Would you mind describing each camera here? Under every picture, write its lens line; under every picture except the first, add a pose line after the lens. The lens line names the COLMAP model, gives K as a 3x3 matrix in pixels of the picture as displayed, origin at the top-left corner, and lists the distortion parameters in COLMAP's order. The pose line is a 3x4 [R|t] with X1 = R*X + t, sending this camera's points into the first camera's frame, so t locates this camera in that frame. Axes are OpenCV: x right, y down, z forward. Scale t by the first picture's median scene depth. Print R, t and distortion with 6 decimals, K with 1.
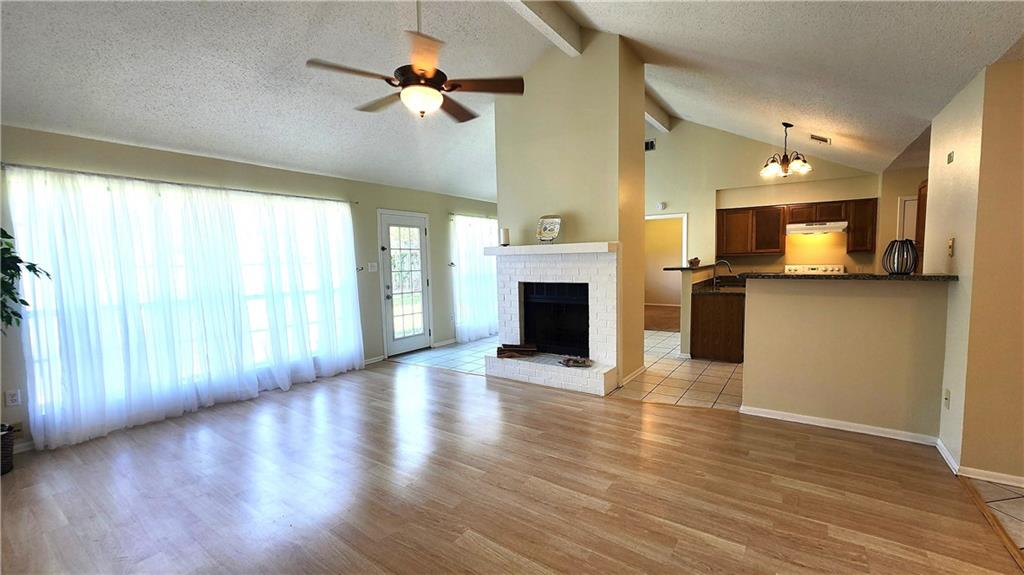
lens RADIAL K [[420.0, 0, 522.9], [0, 420.0, 293.9], [0, 0, 1]] dist [-0.000554, 0.000232]
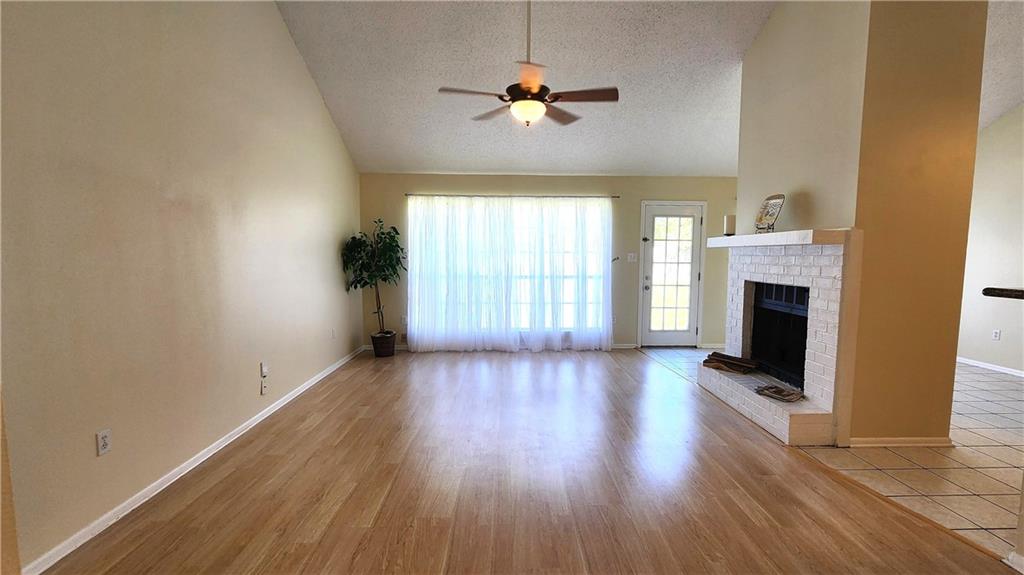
lens RADIAL K [[443.1, 0, 524.3], [0, 443.1, 292.8], [0, 0, 1]] dist [0.001140, 0.000392]
pose [[0.594150, 0.093116, -0.798947, 0.440363], [-0.084263, 0.995017, 0.053304, -0.014968], [0.799929, 0.035651, 0.599035, 0.157420]]
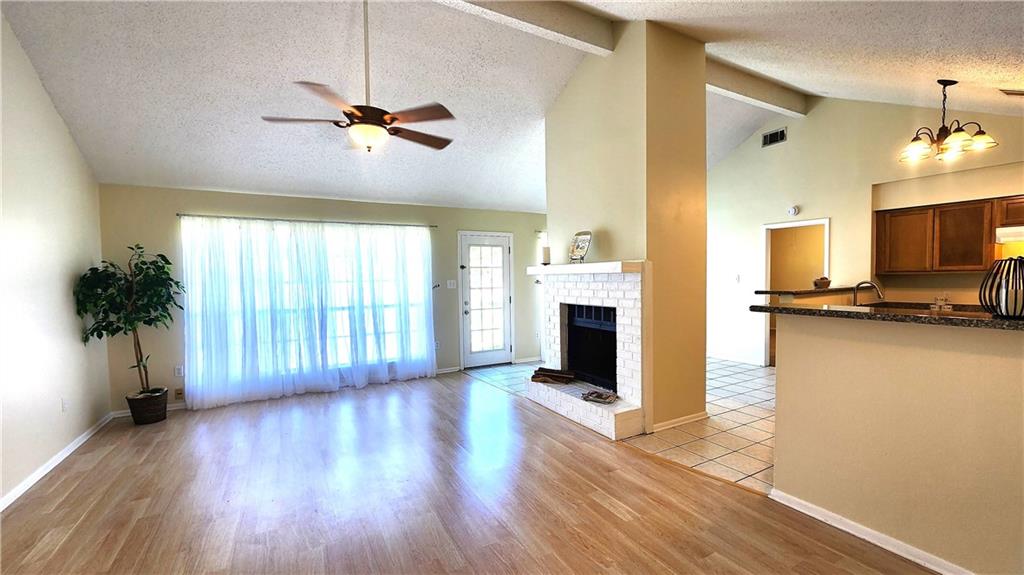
lens RADIAL K [[420.0, 0, 522.9], [0, 420.0, 293.9], [0, 0, 1]] dist [-0.000554, 0.000232]
pose [[0.899360, 0.024499, -0.436522, 0.340656], [-0.038794, 0.998962, -0.023862, -0.023989], [0.435485, 0.038395, 0.899377, 0.120980]]
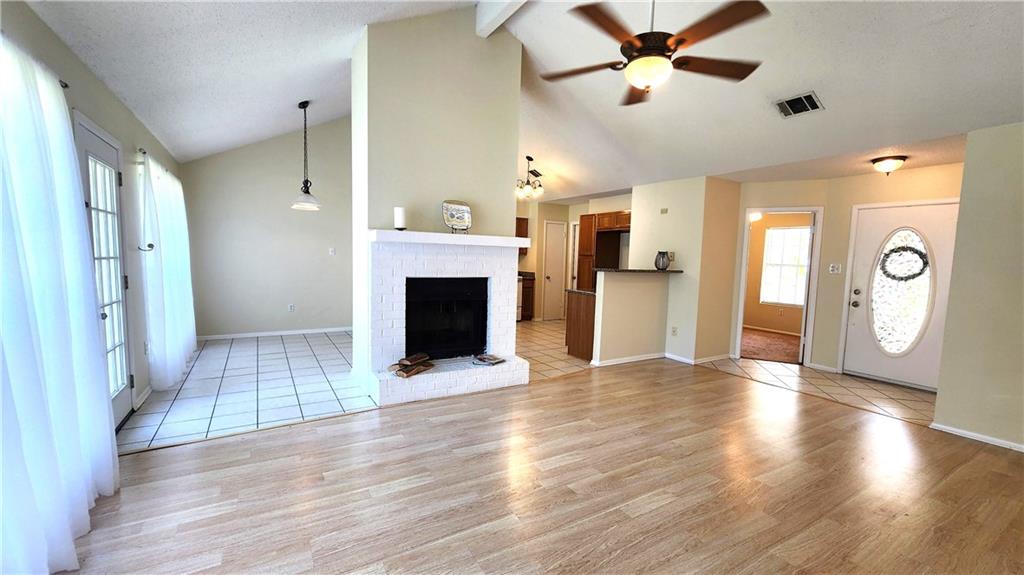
lens RADIAL K [[420.0, 0, 522.9], [0, 420.0, 293.9], [0, 0, 1]] dist [-0.000554, 0.000232]
pose [[0.403619, -0.048258, 0.913654, -0.672086], [0.037296, 0.998646, 0.036271, -0.018822], [-0.914167, 0.019436, 0.404872, 0.504090]]
